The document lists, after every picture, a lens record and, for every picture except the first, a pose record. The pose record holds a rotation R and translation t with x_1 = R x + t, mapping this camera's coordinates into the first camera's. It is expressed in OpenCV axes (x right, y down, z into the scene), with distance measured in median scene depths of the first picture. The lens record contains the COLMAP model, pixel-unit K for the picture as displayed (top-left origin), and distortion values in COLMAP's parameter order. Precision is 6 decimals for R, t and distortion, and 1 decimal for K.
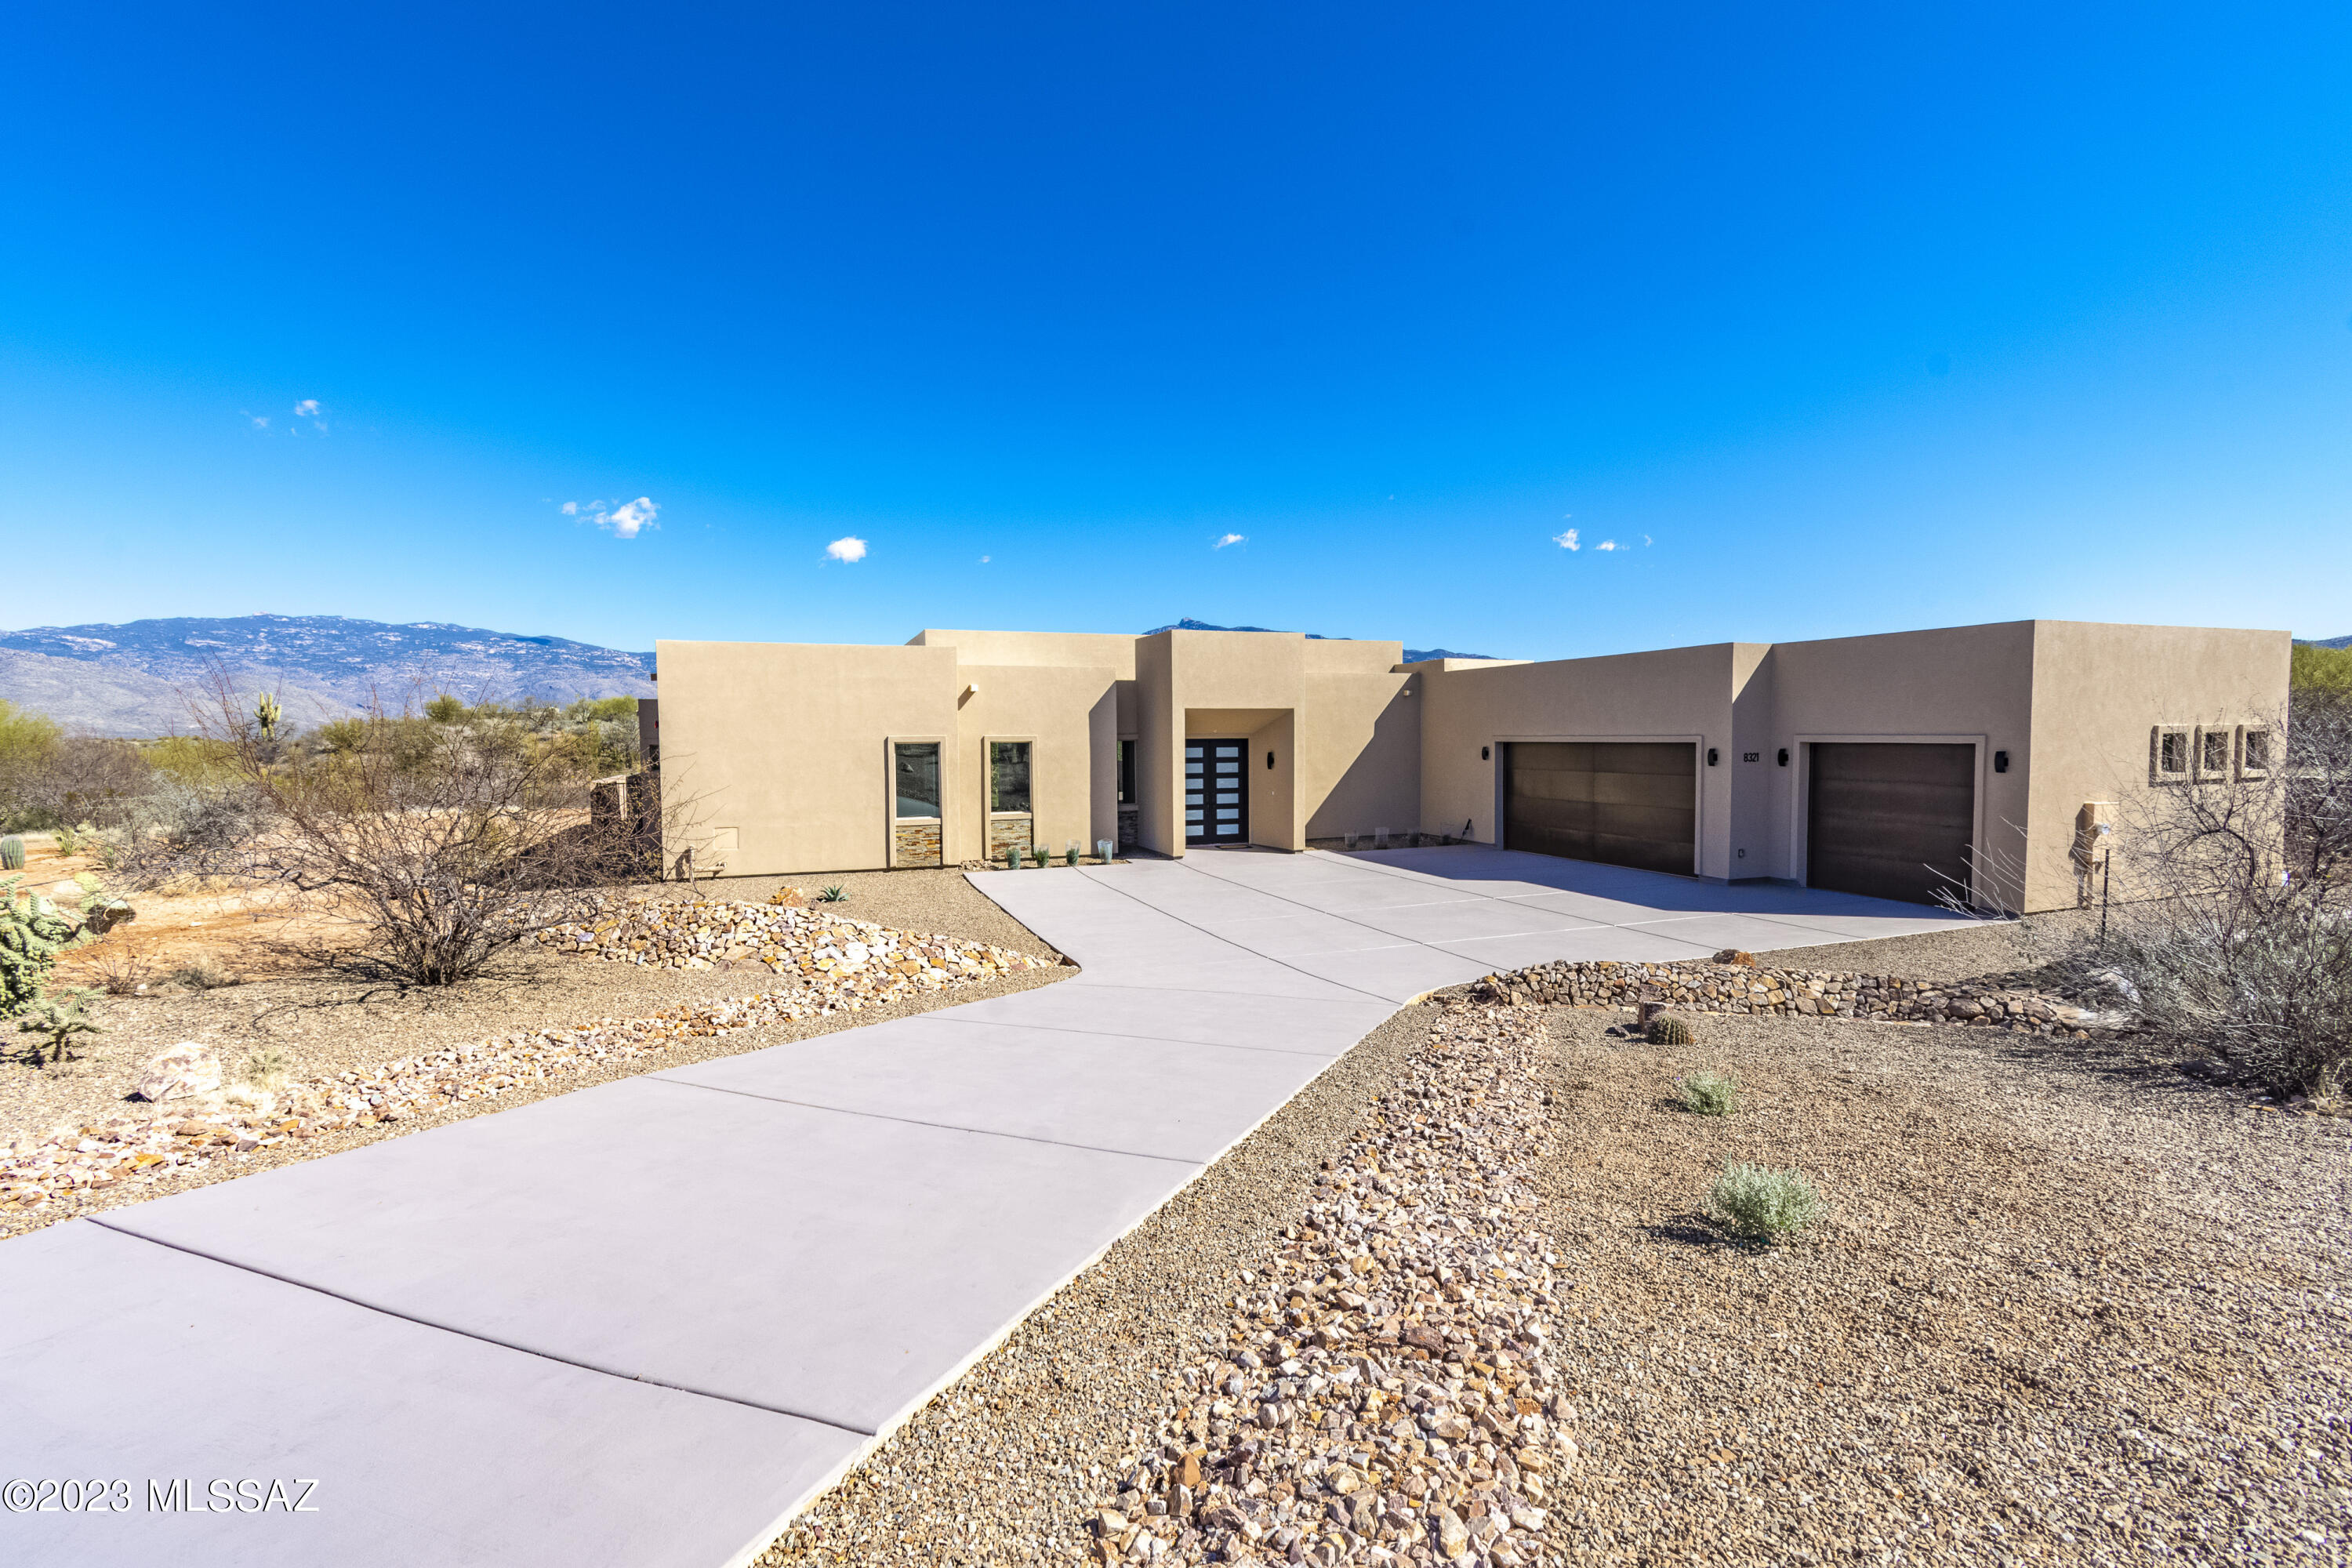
lens RADIAL K [[1035.8, 0, 1161.1], [0, 1035.8, 786.6], [0, 0, 1]] dist [0.002825, -0.001276]
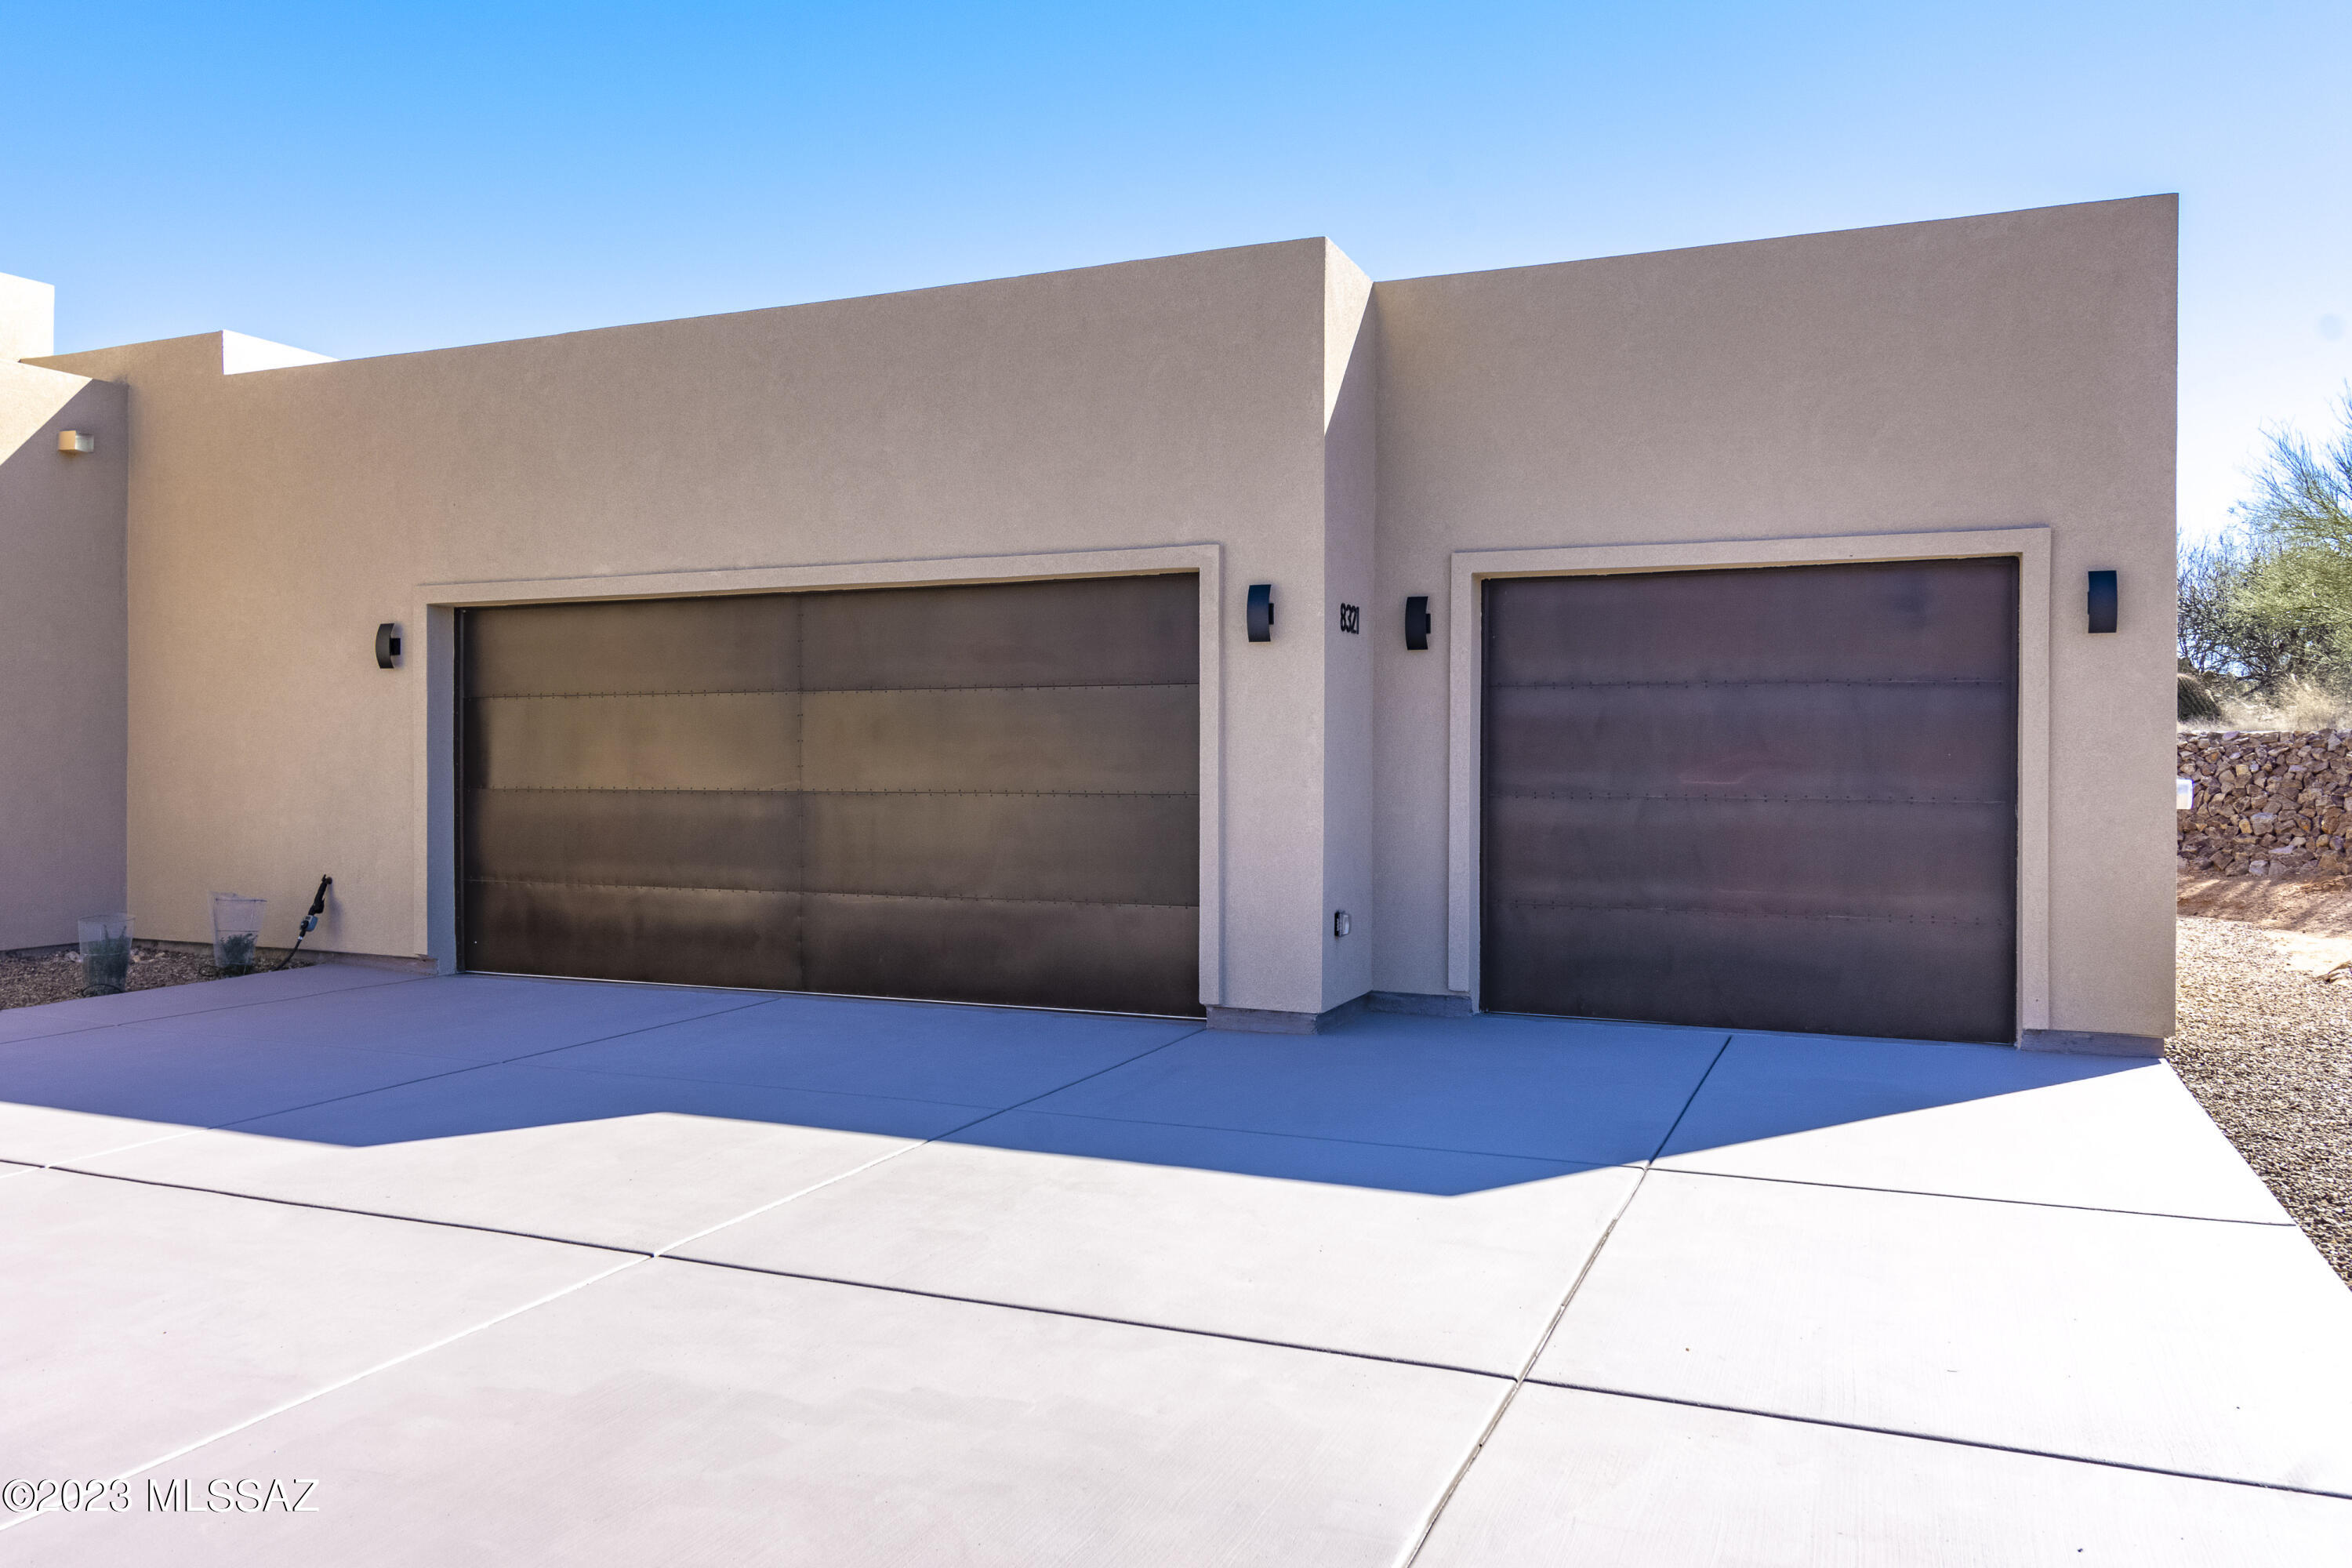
lens RADIAL K [[1674.6, 0, 1184.3], [0, 1674.6, 766.7], [0, 0, 1]] dist [0.006144, 0.001933]
pose [[0.682979, 0.001832, 0.730436, 0.122283], [0.031161, 0.999013, -0.031643, 0.023591], [-0.729773, 0.044373, 0.682248, 0.522208]]
